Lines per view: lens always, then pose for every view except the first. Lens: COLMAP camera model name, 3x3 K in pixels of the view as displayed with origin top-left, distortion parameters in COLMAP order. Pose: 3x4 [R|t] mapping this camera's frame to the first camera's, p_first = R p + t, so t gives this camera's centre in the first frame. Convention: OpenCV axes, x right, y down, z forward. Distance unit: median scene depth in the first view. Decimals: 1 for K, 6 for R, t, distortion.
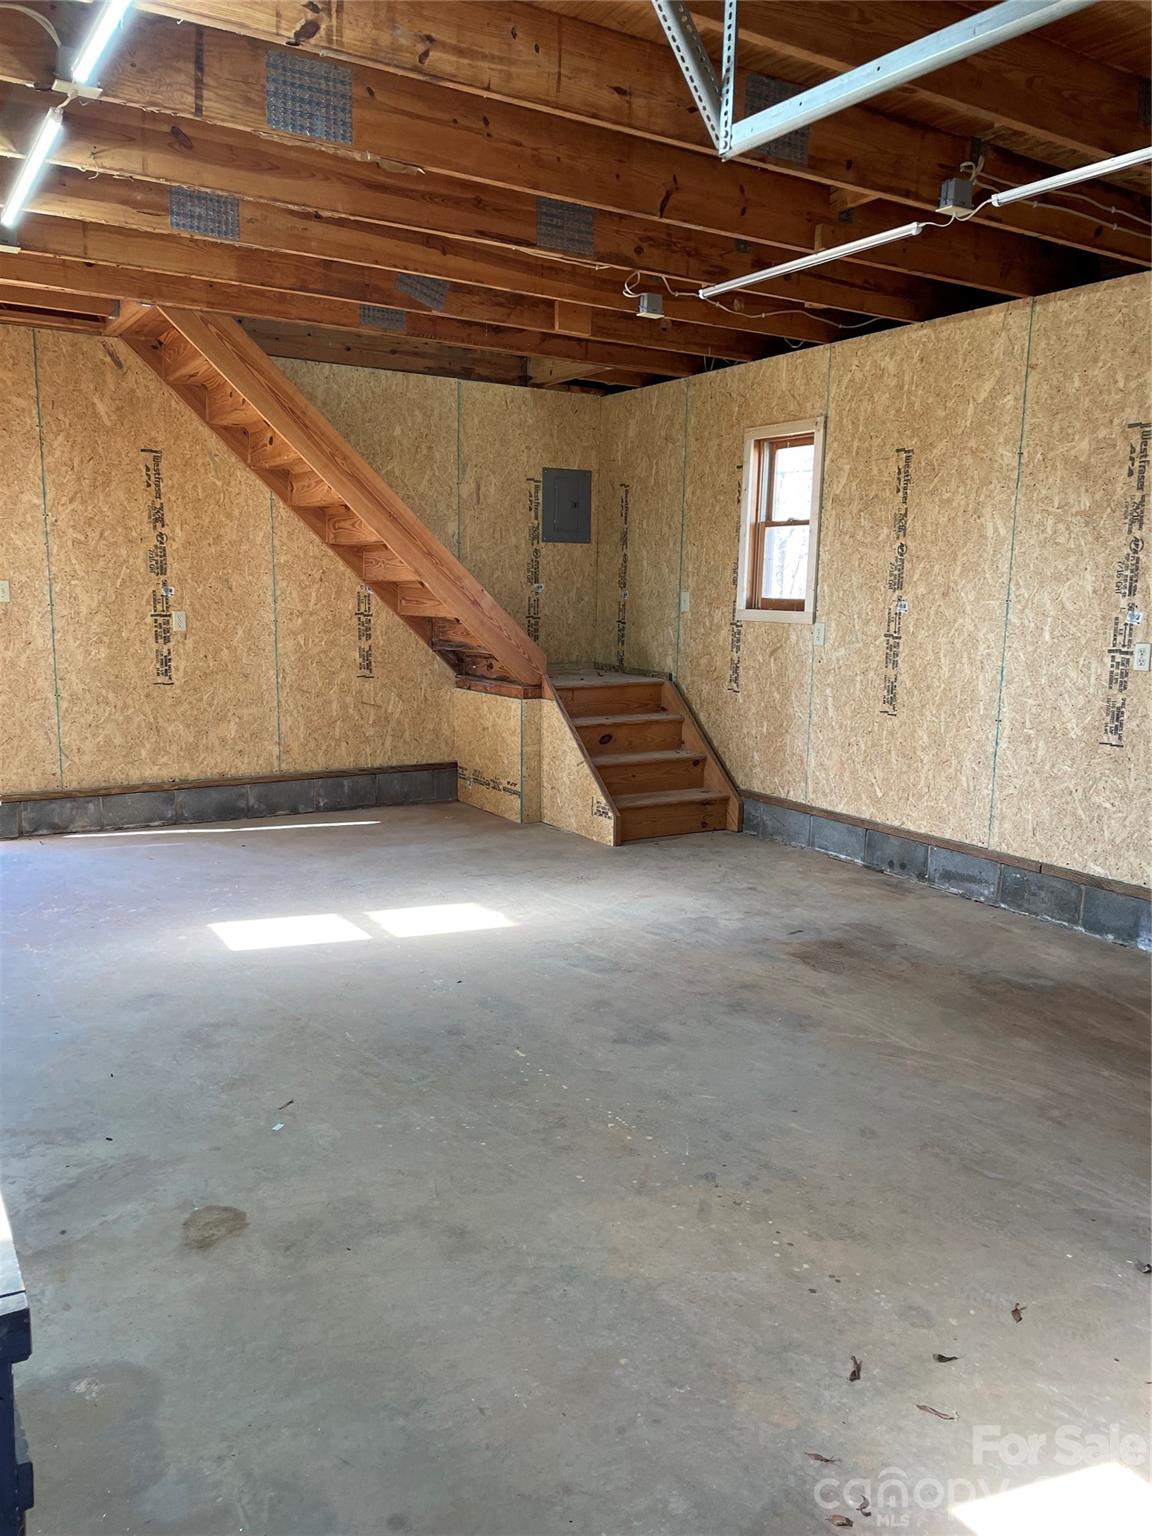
lens RADIAL K [[1164.5, 0, 569.8], [0, 1164.5, 776.6], [0, 0, 1]] dist [0.015753, -0.007125]
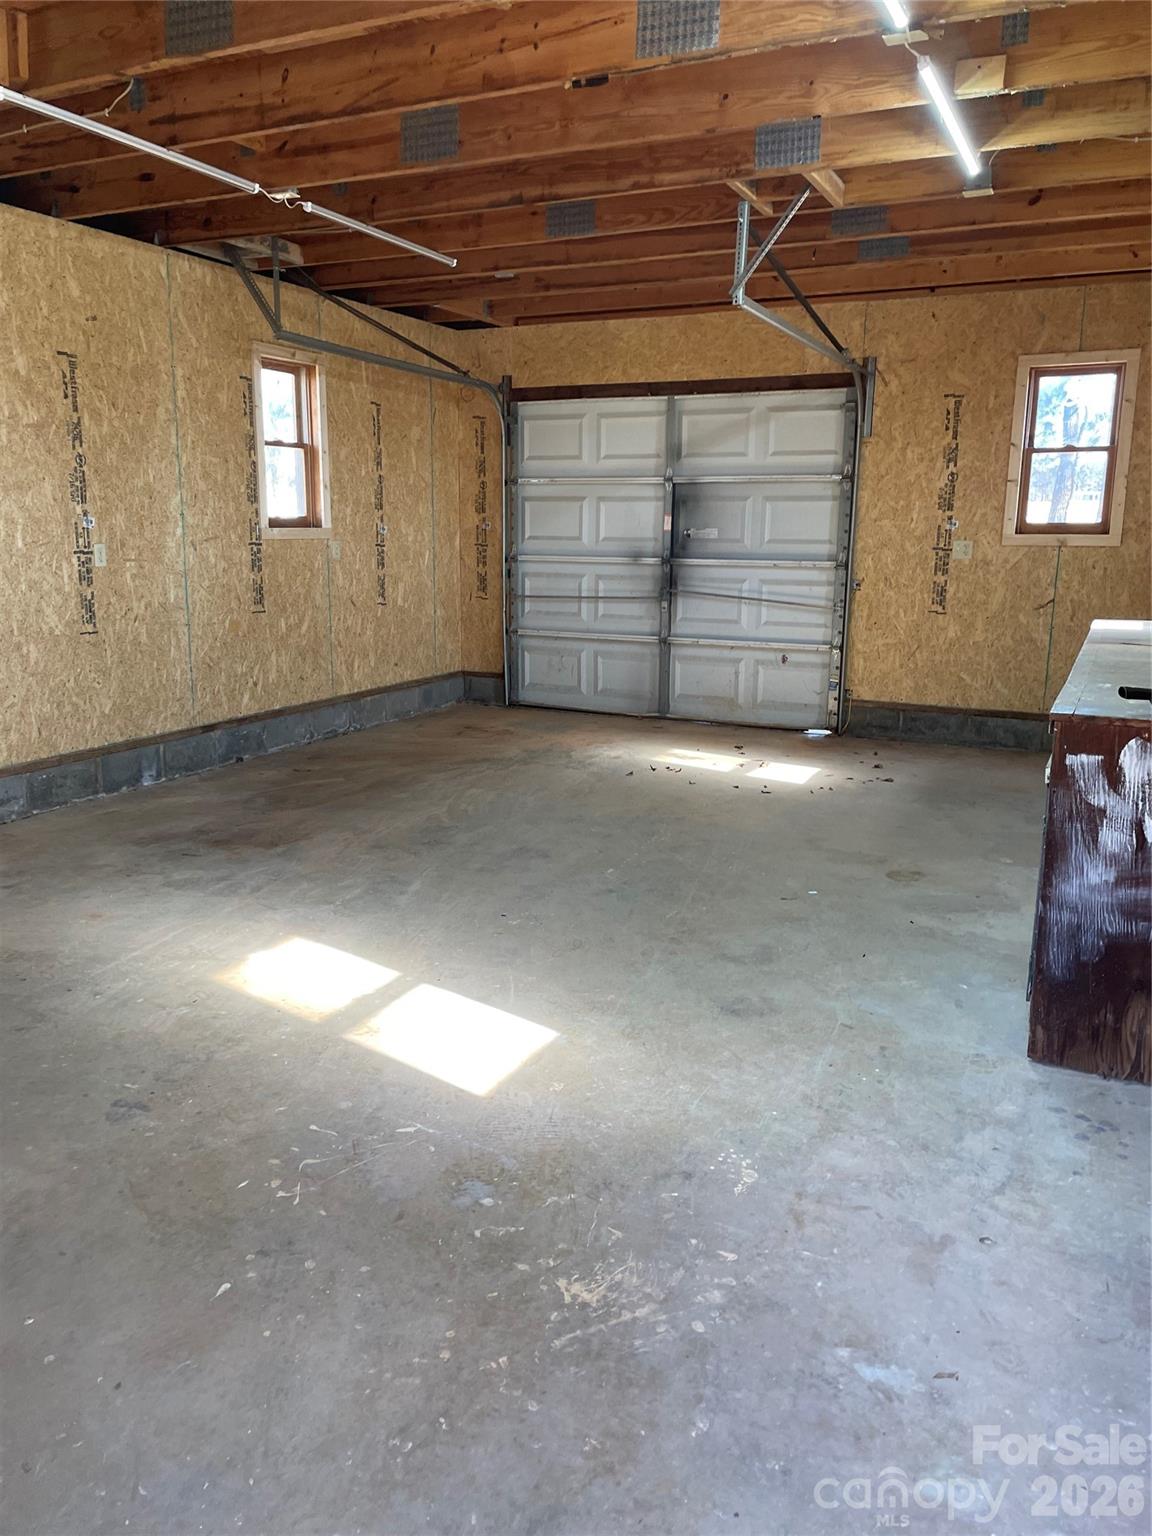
lens RADIAL K [[1164.5, 0, 571.6], [0, 1164.5, 763.5], [0, 0, 1]] dist [0.015753, -0.007125]
pose [[-0.536422, -0.202760, 0.819231, -0.790445], [0.119772, 0.942596, 0.311718, -0.213745], [-0.835408, 0.265333, -0.481344, 1.213824]]
